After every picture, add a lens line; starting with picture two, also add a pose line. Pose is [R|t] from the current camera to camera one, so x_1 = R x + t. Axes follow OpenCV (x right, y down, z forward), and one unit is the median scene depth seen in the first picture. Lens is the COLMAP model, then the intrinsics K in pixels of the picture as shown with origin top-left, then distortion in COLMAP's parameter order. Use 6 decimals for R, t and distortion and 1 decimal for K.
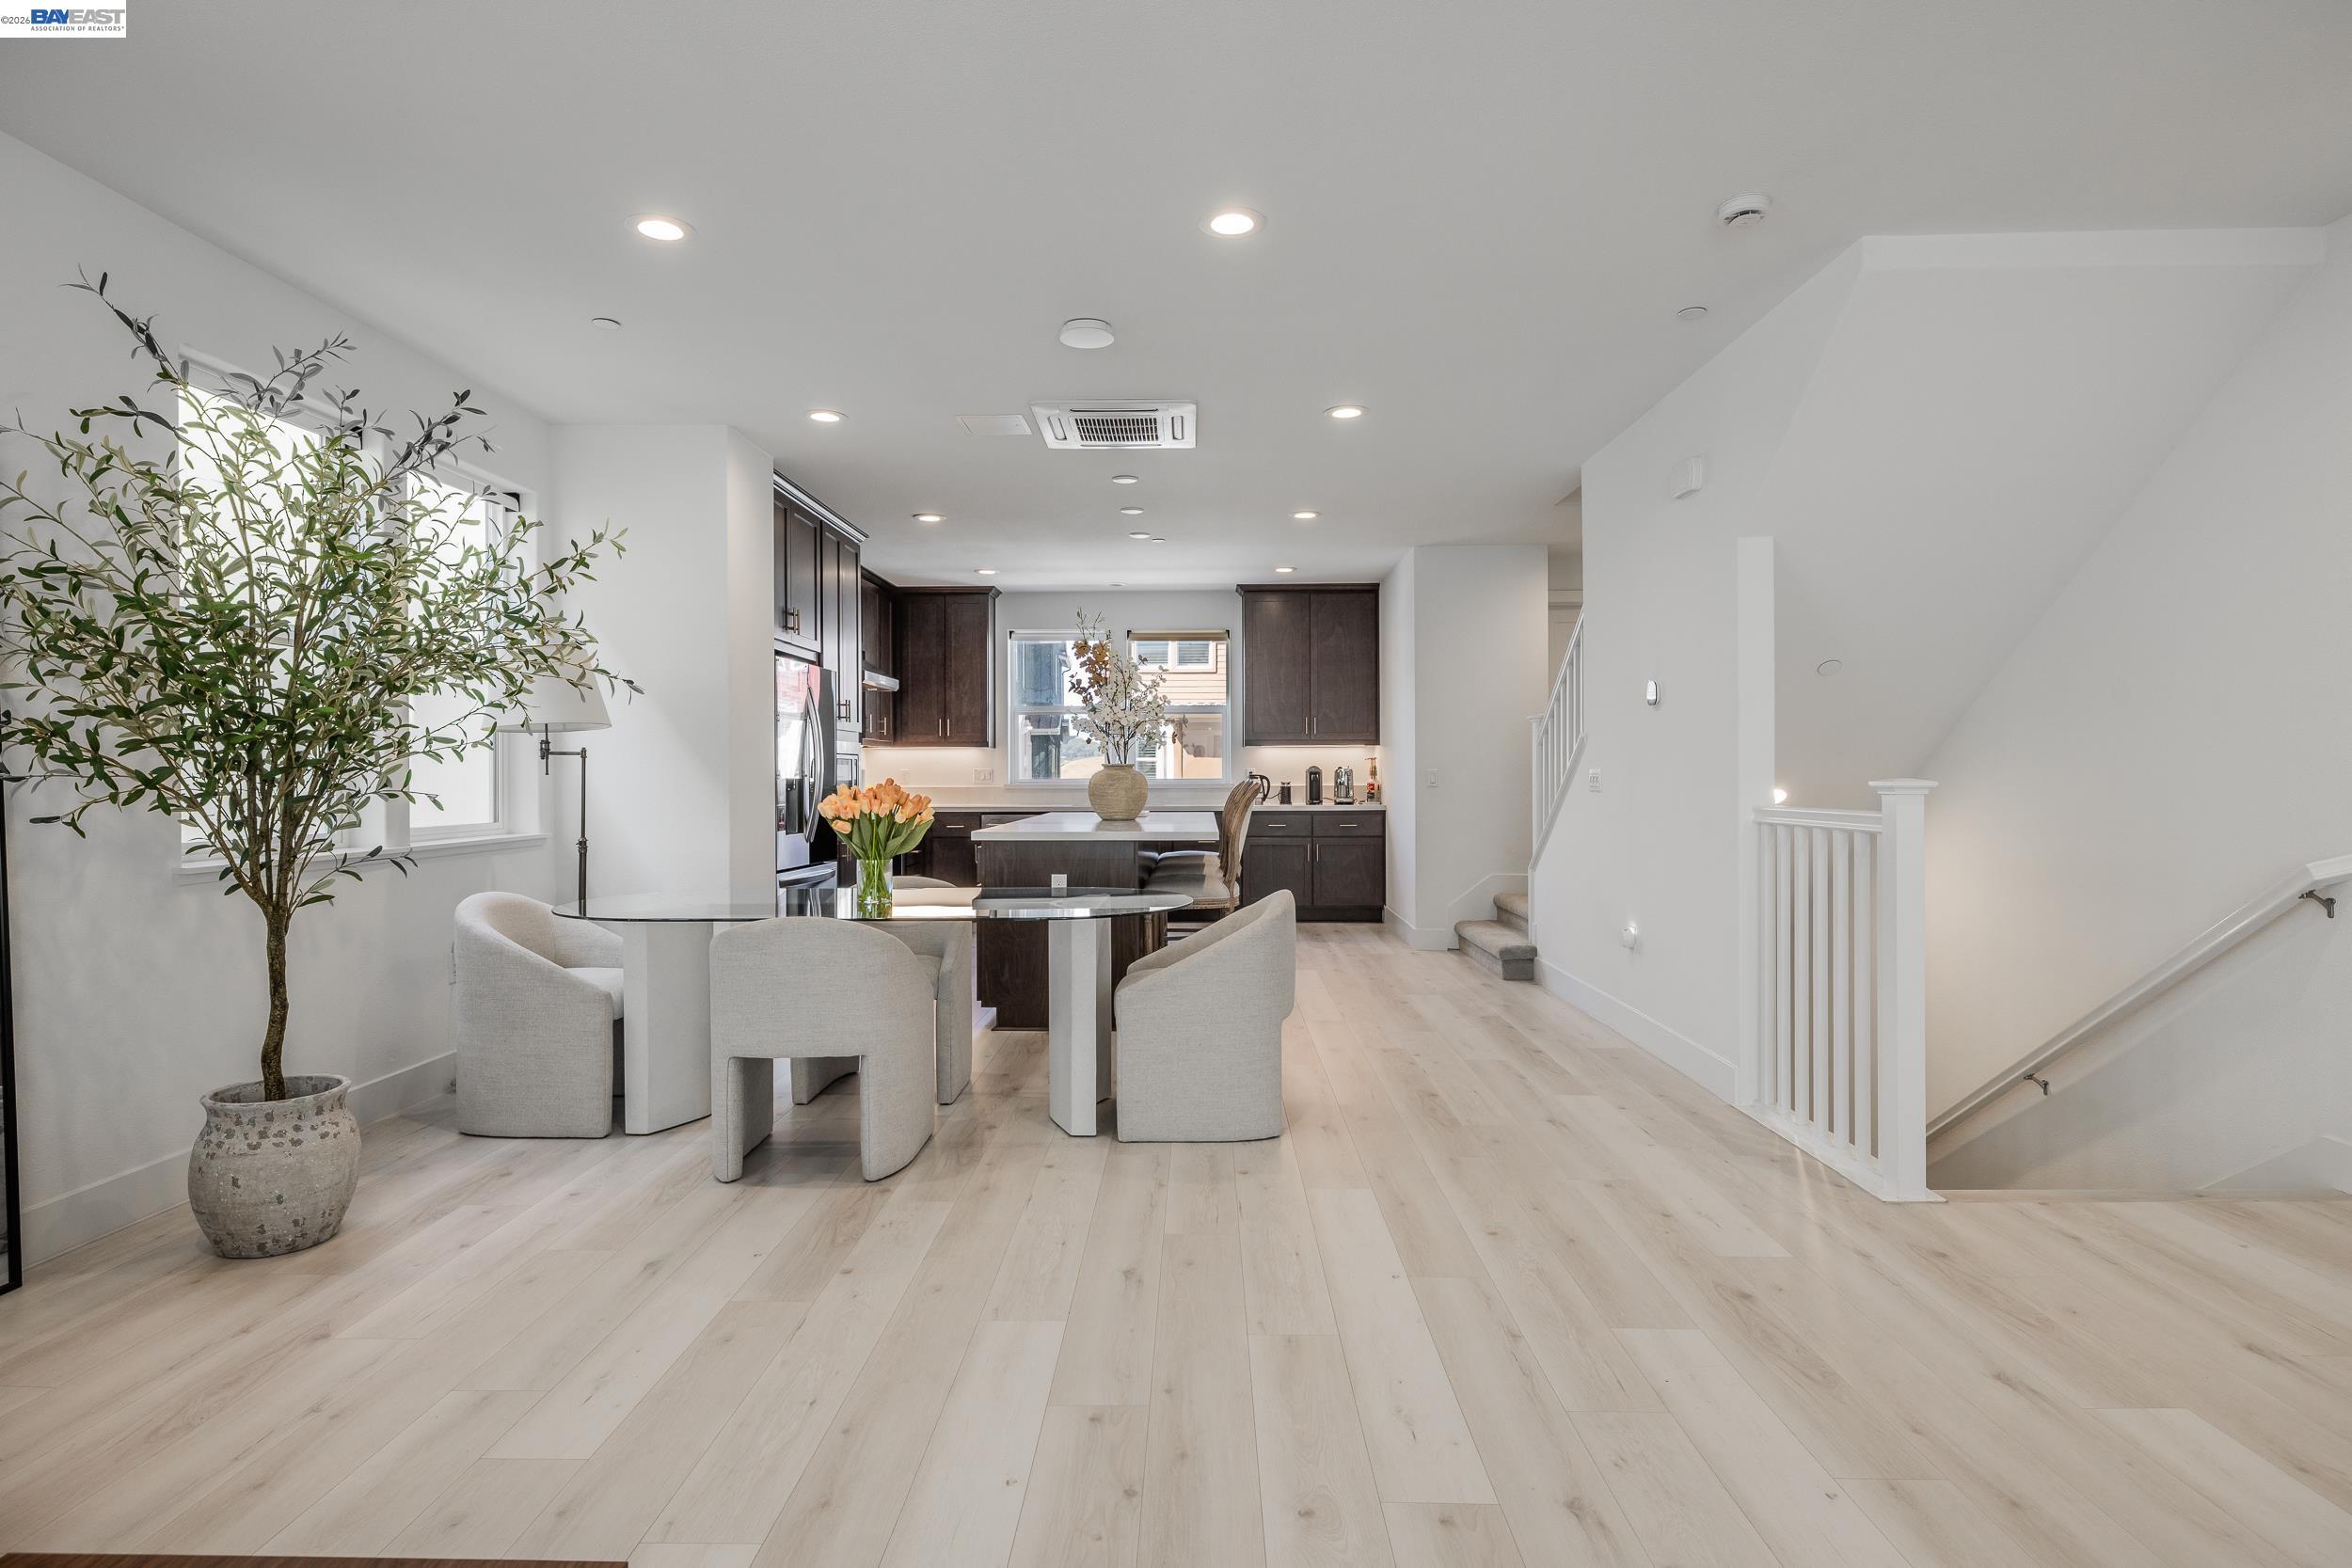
lens RADIAL K [[1288.4, 0, 1176.6], [0, 1288.4, 776.6], [0, 0, 1]] dist [0.000201, 0.000004]
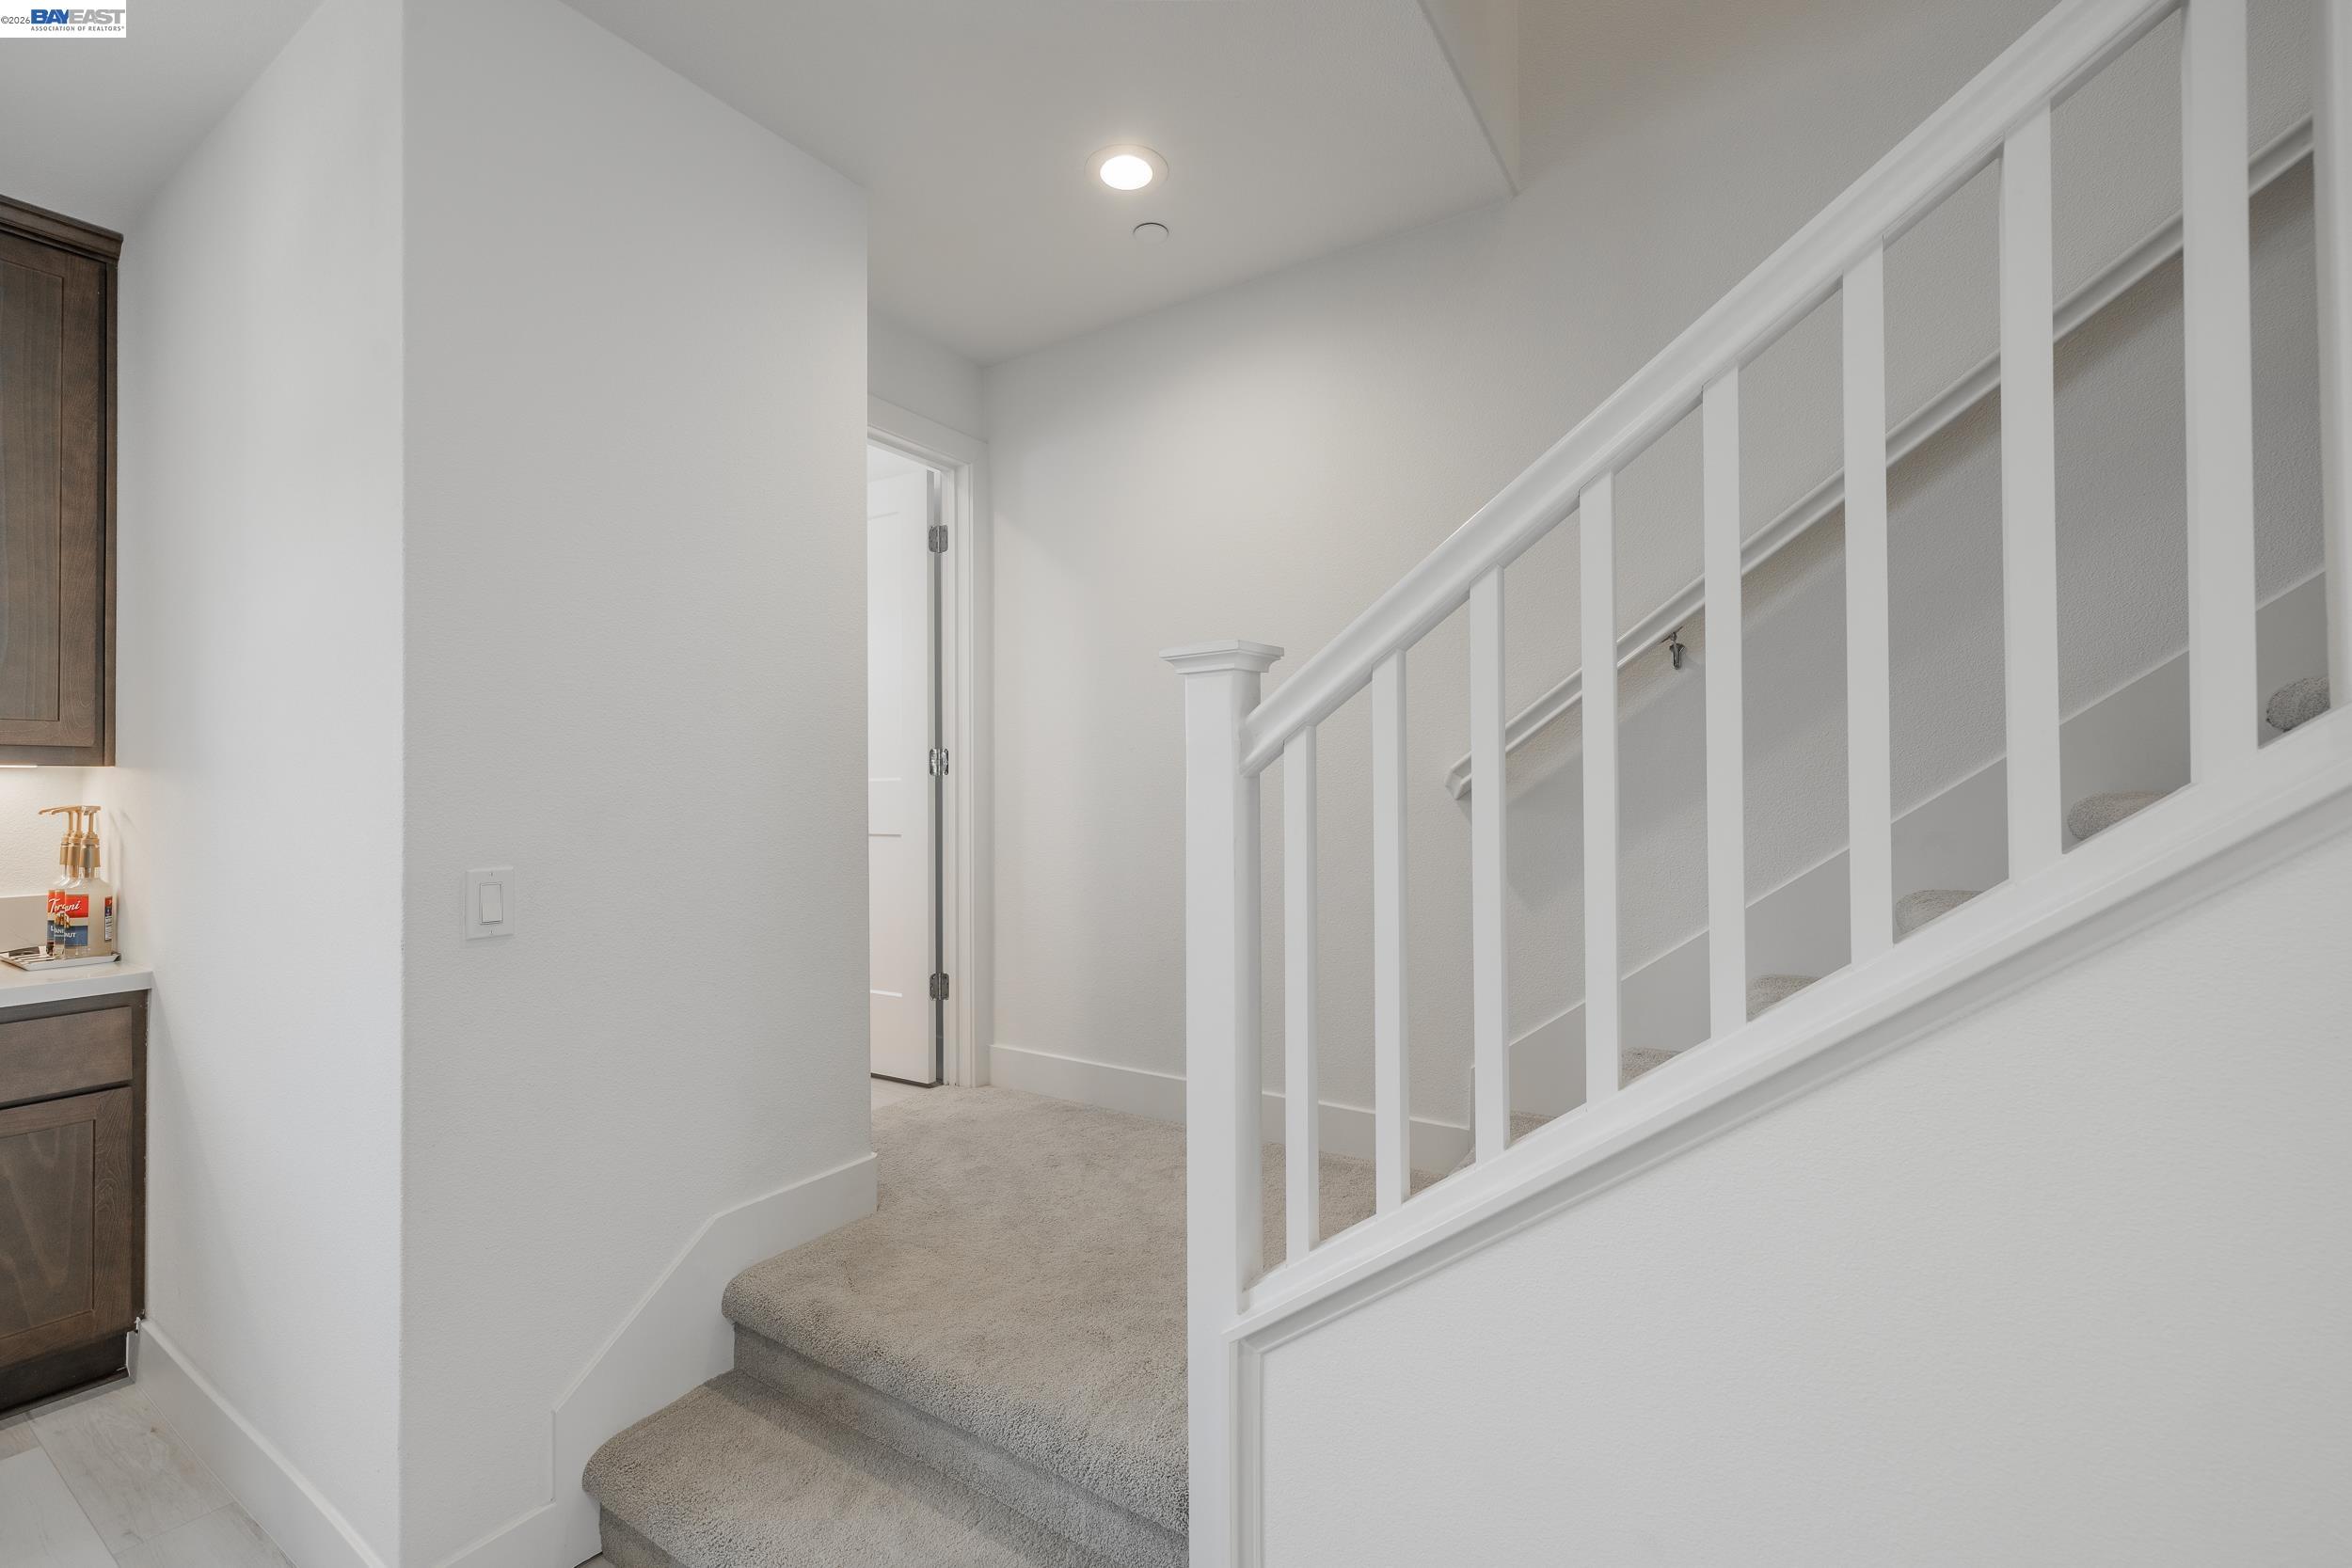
lens RADIAL K [[1006.3, 0, 1174.4], [0, 1006.3, 790.9], [0, 0, 1]] dist [0.001007, -0.000322]
pose [[0.535037, 0.012375, 0.844738, 0.093192], [0.004051, 0.999844, -0.017213, -0.013424], [-0.844819, 0.012631, 0.534903, 0.677460]]
